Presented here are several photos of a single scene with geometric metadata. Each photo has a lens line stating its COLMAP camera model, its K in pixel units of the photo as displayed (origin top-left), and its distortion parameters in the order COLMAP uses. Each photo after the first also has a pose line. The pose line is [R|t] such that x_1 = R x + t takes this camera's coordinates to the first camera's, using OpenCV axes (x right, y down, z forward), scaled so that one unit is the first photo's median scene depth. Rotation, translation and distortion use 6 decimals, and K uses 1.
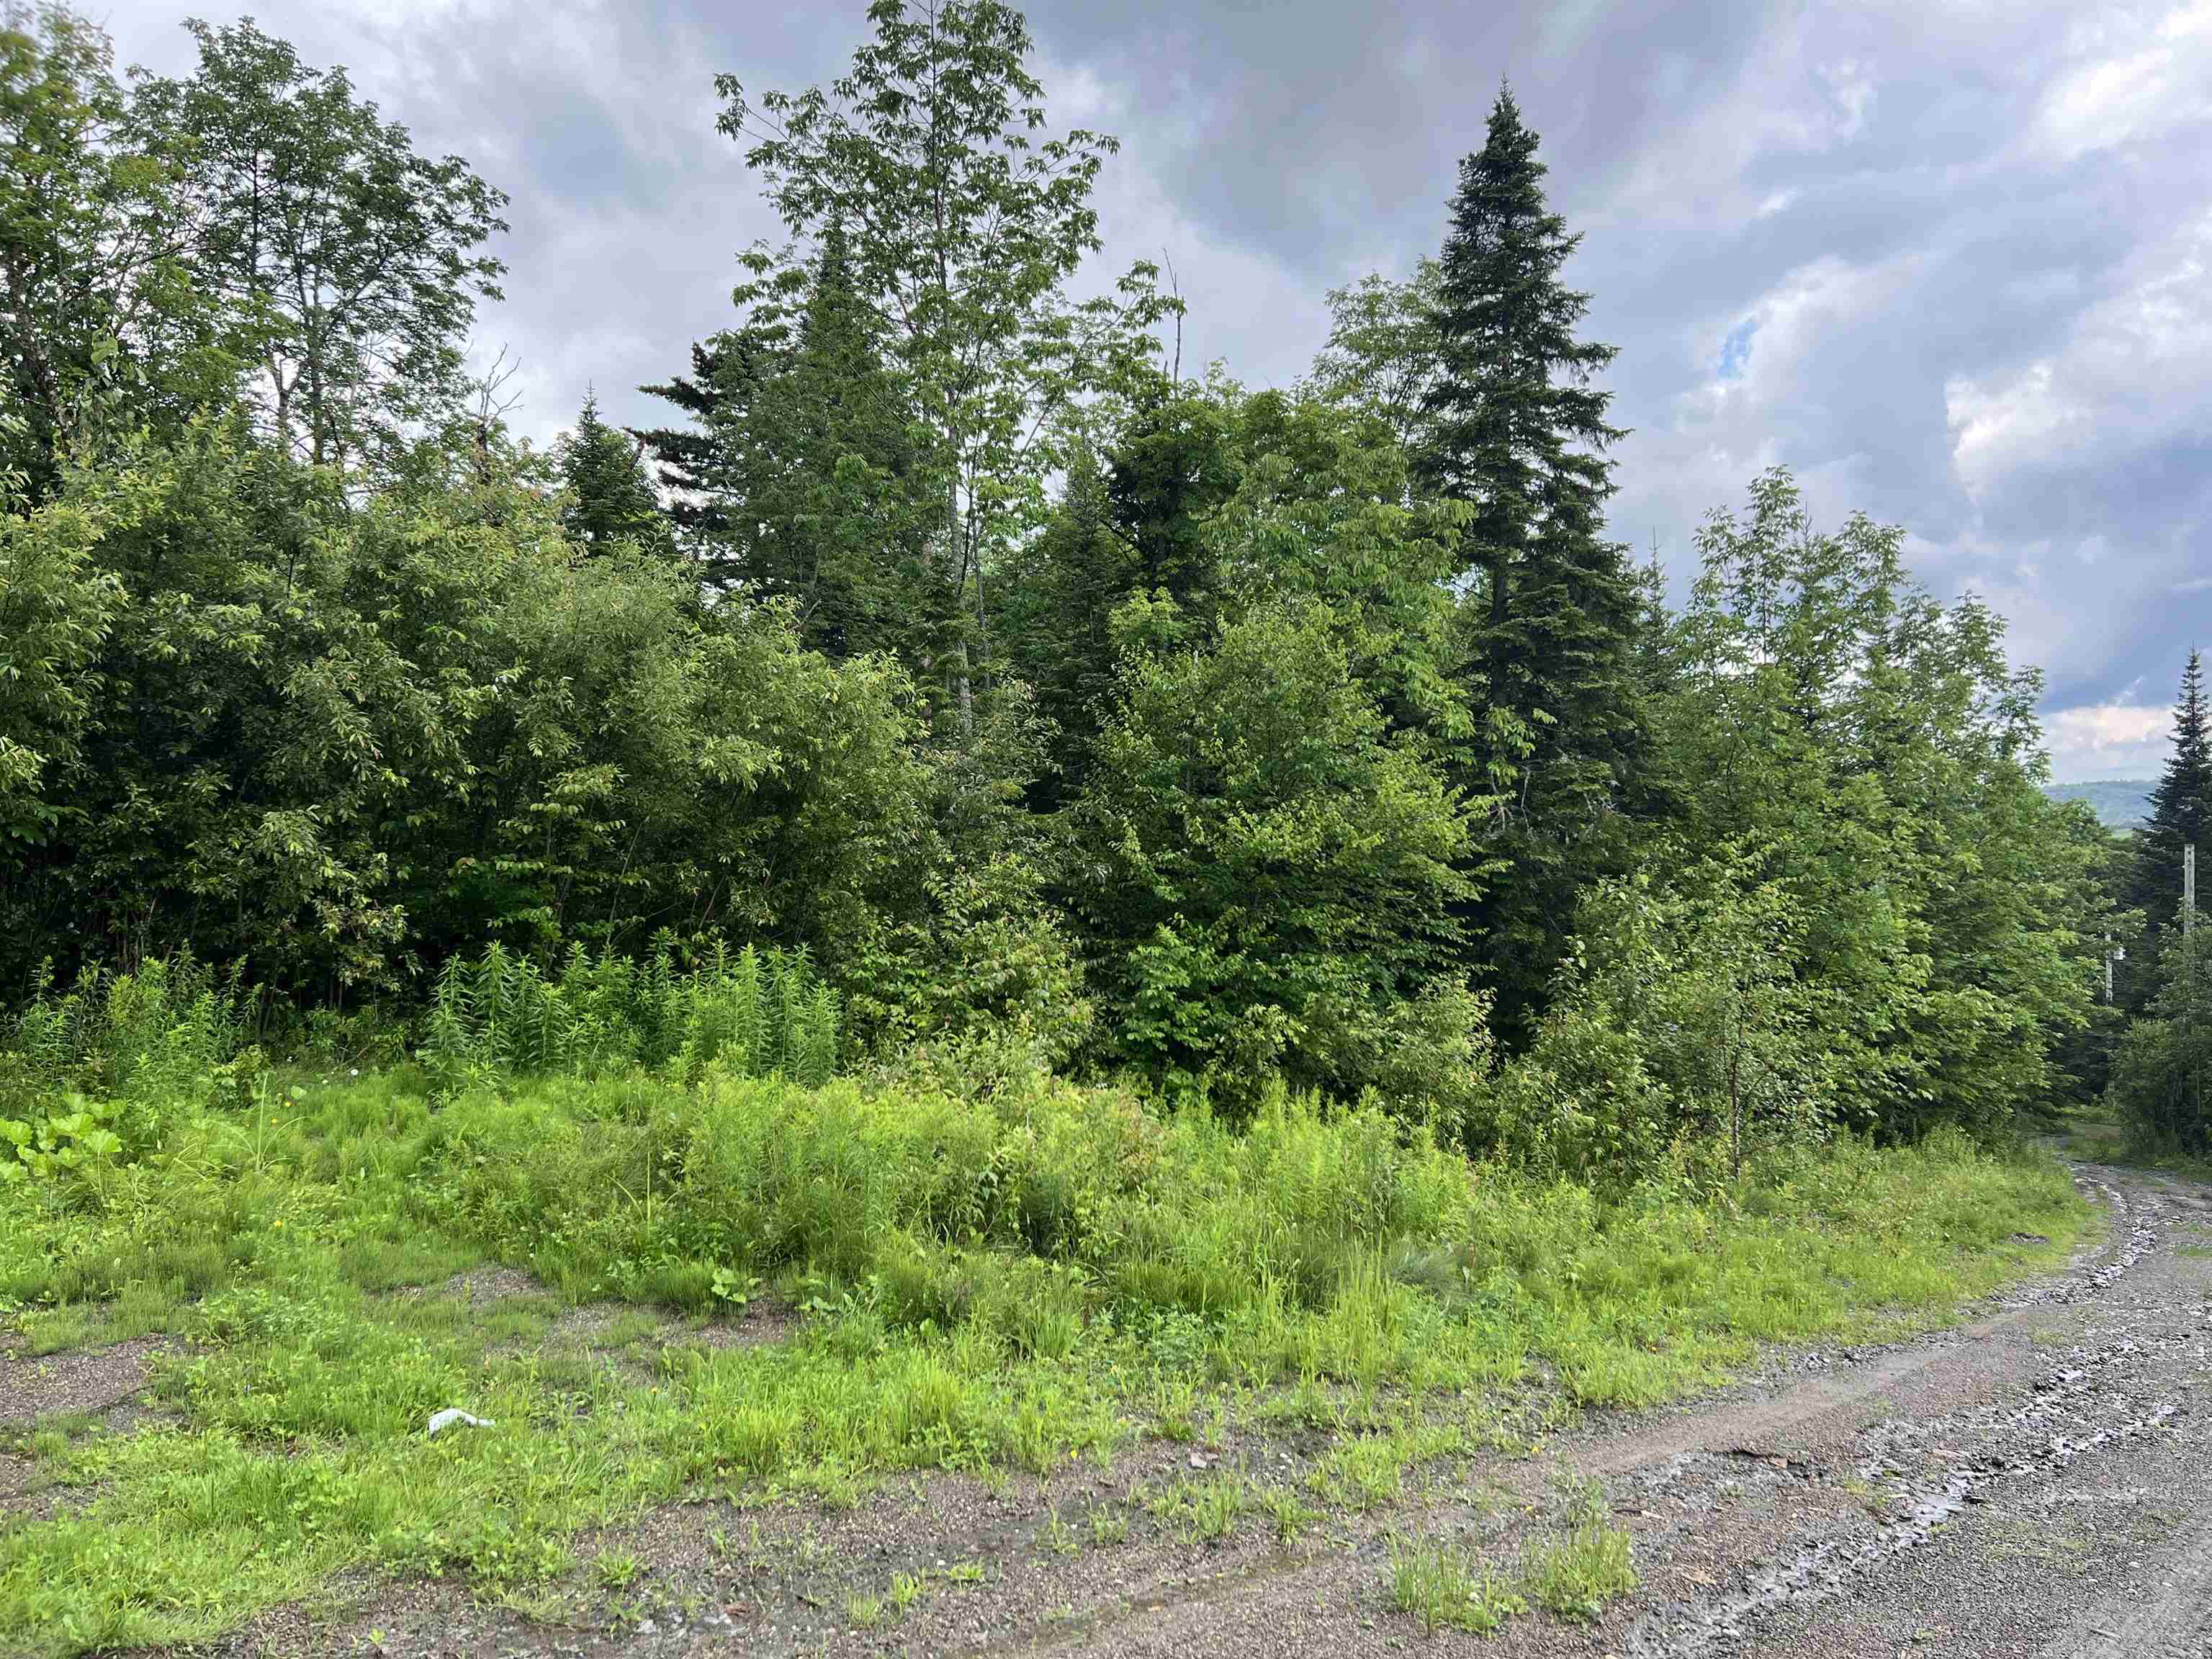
lens RADIAL K [[1672.5, 0, 1093.5], [0, 1672.5, 844.9], [0, 0, 1]] dist [0.033399, -0.003521]
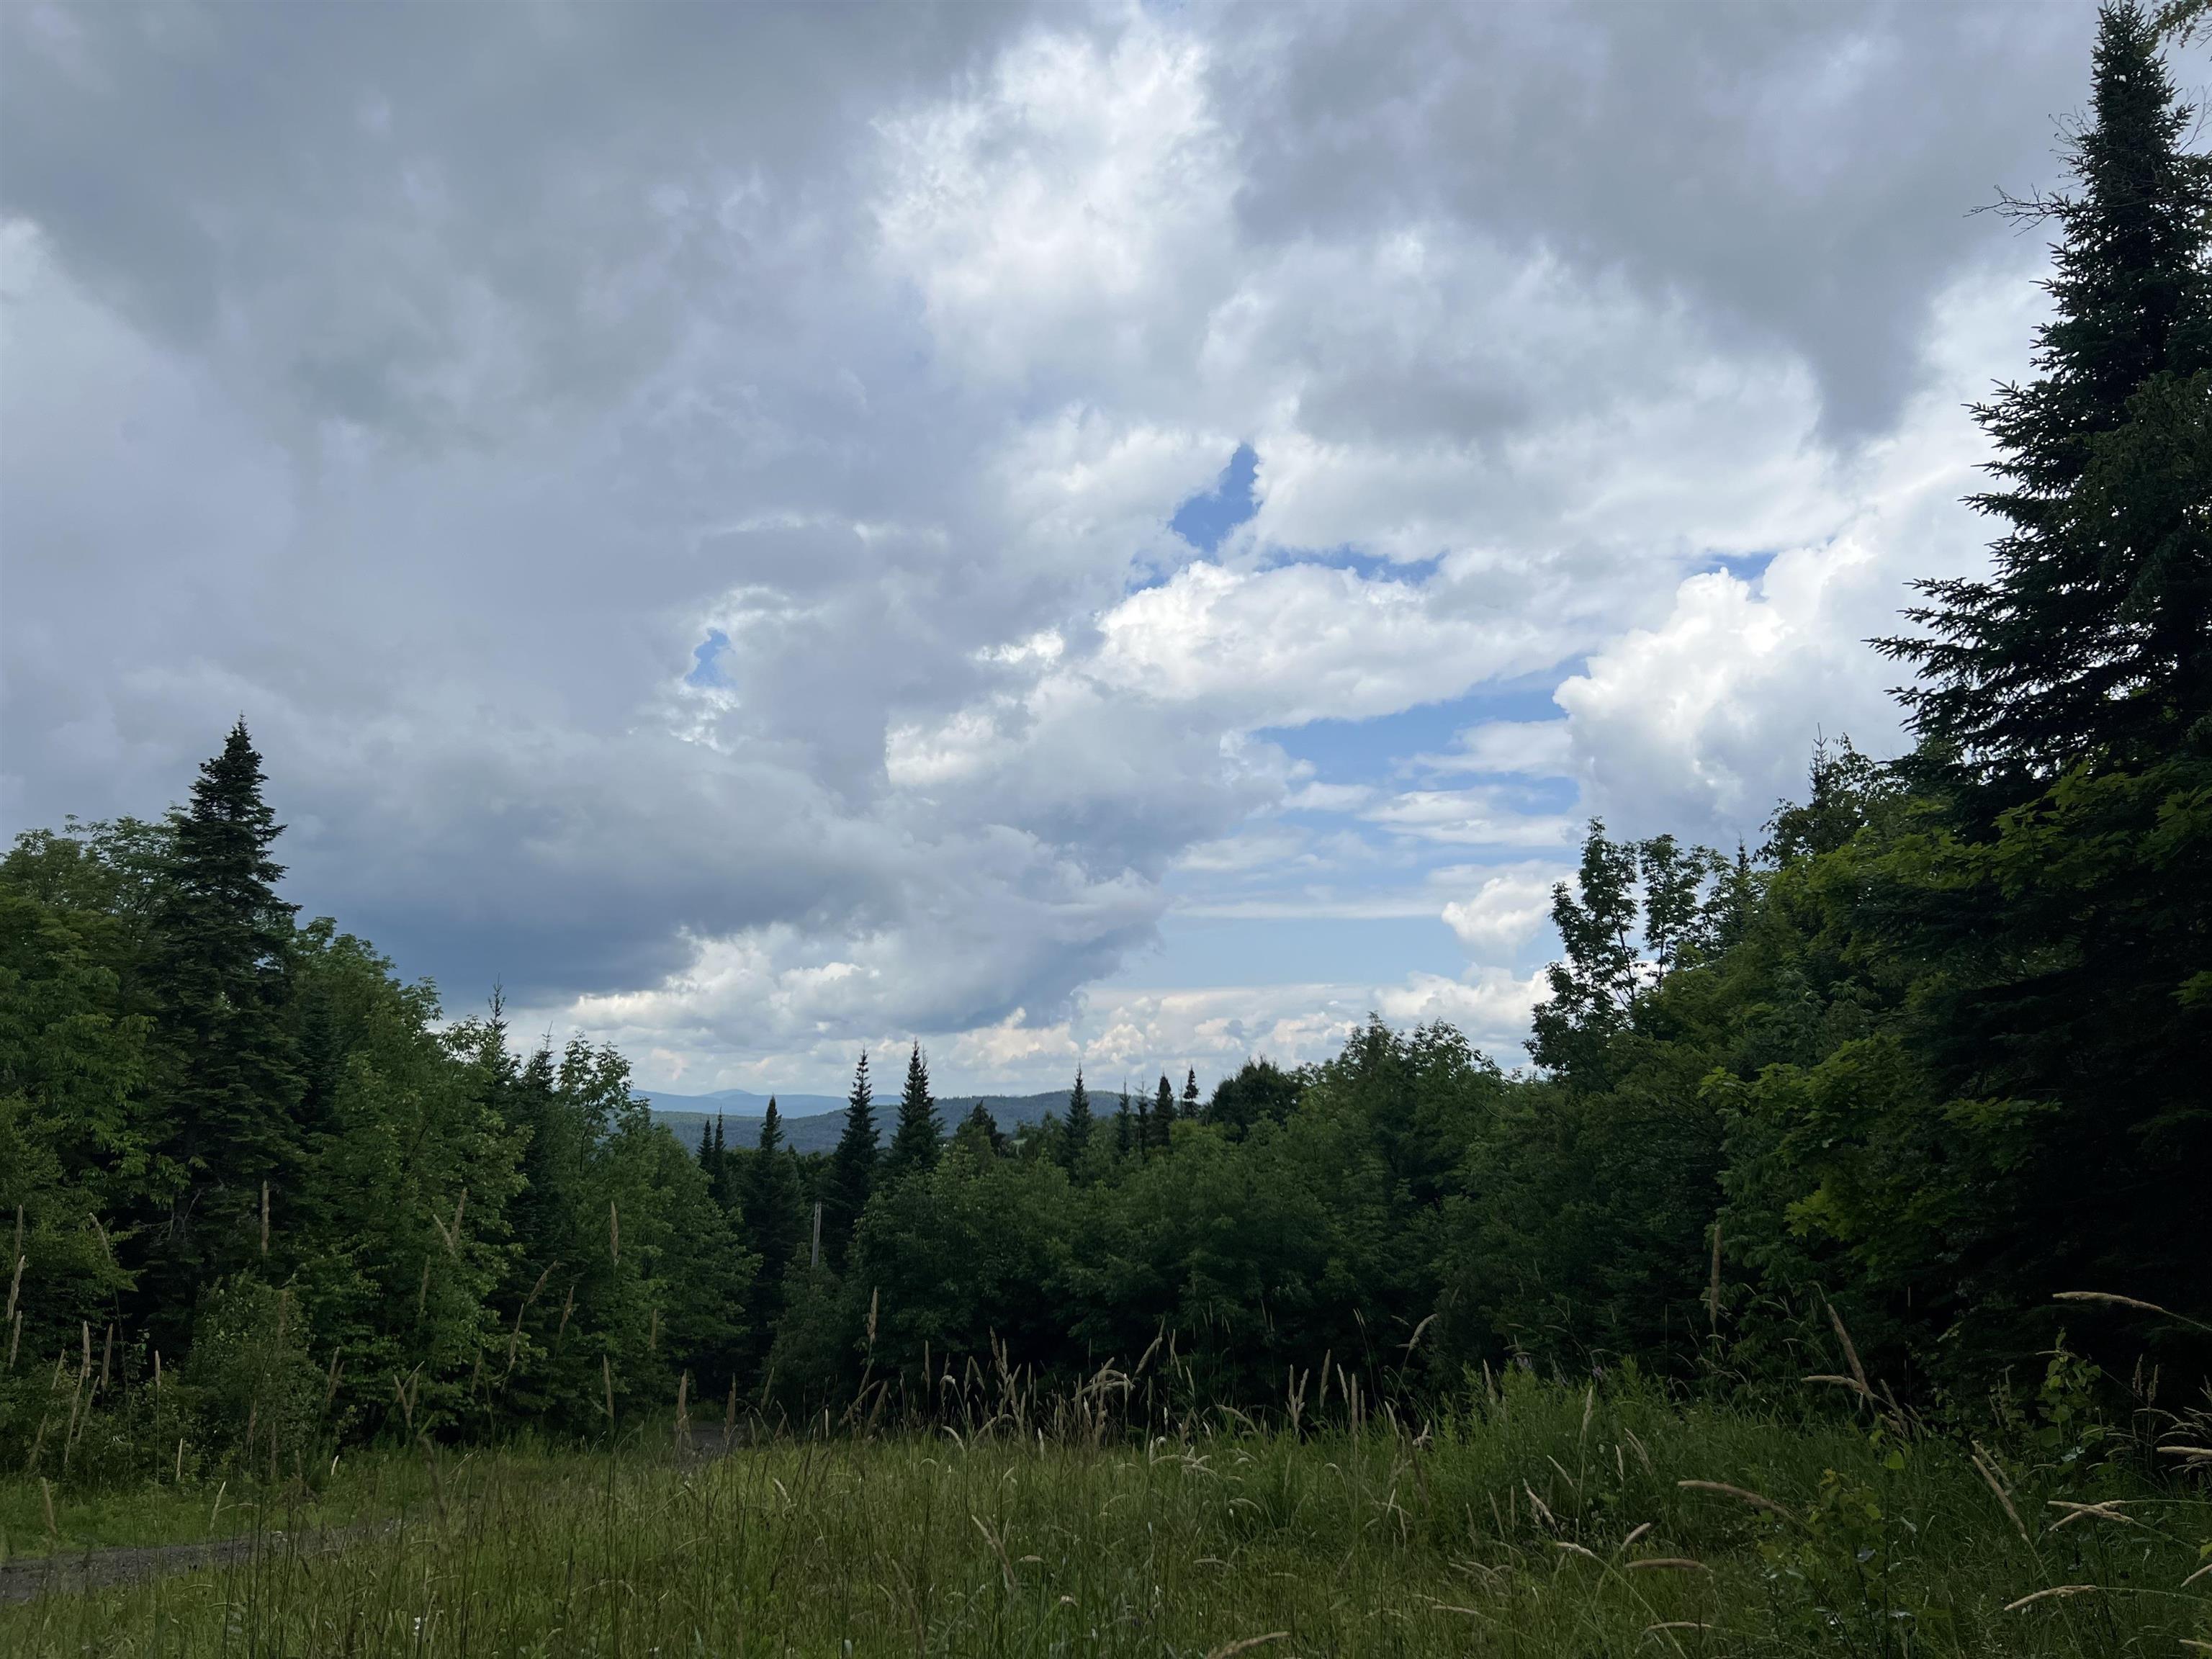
lens RADIAL K [[1605.3, 0, 1112.1], [0, 1605.3, 834.3], [0, 0, 1]] dist [0.045780, -0.051376]
pose [[0.799127, 0.129916, 0.586957, 0.032091], [-0.010142, 0.979144, -0.202915, -0.068810], [-0.601077, 0.156202, 0.783778, -0.566133]]
